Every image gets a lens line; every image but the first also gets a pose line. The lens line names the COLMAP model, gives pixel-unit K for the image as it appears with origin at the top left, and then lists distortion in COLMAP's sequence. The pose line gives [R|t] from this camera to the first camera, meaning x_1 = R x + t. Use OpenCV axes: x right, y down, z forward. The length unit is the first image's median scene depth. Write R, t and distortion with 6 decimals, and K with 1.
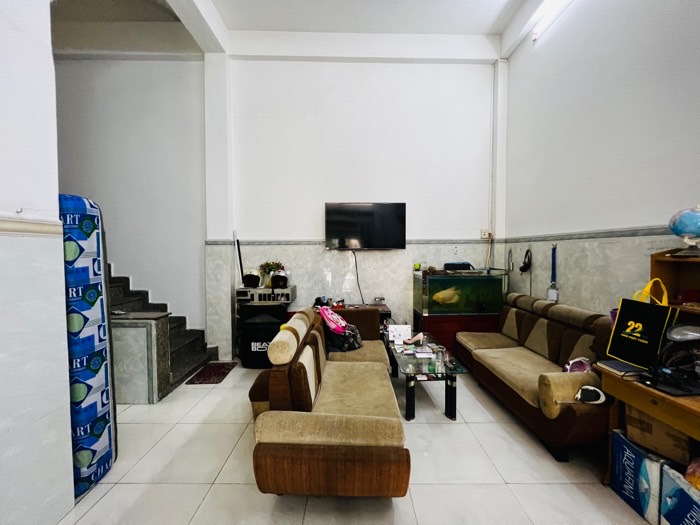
lens RADIAL K [[281.2, 0, 347.4], [0, 281.2, 263.4], [0, 0, 1]] dist [0.000099, -0.000008]
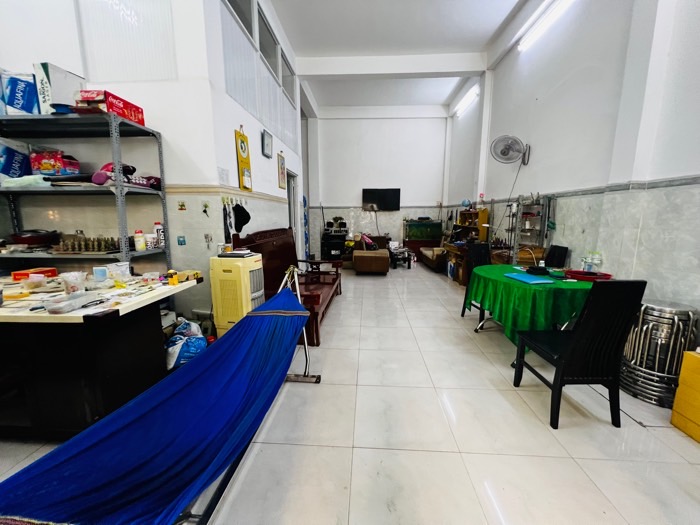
lens RADIAL K [[281.2, 0, 352.3], [0, 281.2, 260.0], [0, 0, 1]] dist [0.000099, -0.000008]
pose [[0.996667, 0.016012, -0.079994, 0.022494], [-0.006156, 0.992514, 0.121975, 0.066079], [0.081348, -0.121076, 0.989304, -1.221569]]
